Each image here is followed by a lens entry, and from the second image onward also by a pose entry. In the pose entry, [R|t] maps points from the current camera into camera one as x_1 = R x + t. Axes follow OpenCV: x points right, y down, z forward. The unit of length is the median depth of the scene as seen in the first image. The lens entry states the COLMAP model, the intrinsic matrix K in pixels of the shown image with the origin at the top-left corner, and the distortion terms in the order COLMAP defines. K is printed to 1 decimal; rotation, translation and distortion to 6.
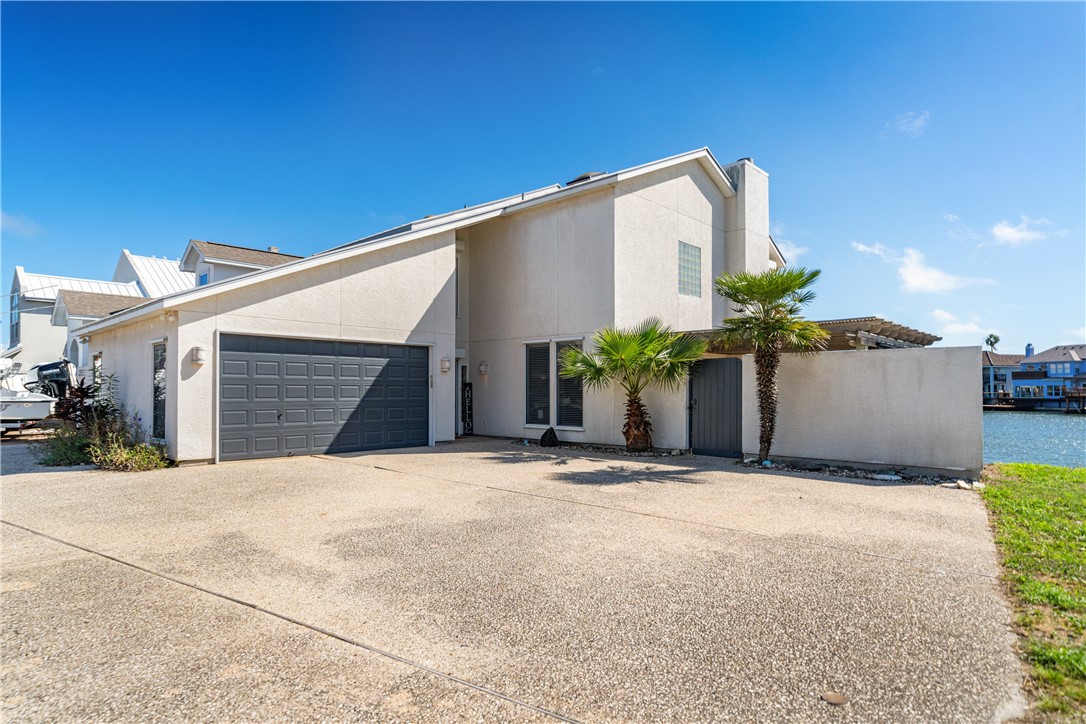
lens RADIAL K [[609.3, 0, 544.8], [0, 609.3, 364.9], [0, 0, 1]] dist [-0.002553, -0.000468]
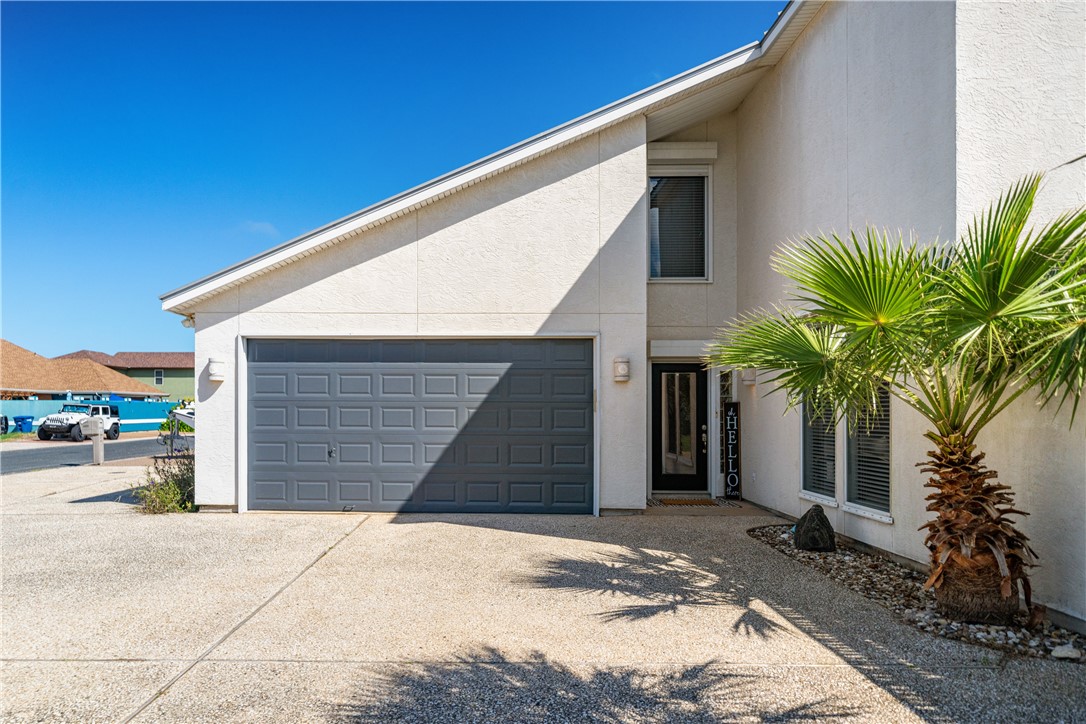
lens RADIAL K [[673.0, 0, 537.8], [0, 673.0, 395.1], [0, 0, 1]] dist [-0.001562, 0.000530]
pose [[0.651584, -0.014008, -0.758447, 0.267190], [0.028376, 0.999580, 0.005916, 0.018576], [0.758045, -0.025376, 0.651708, 0.600117]]
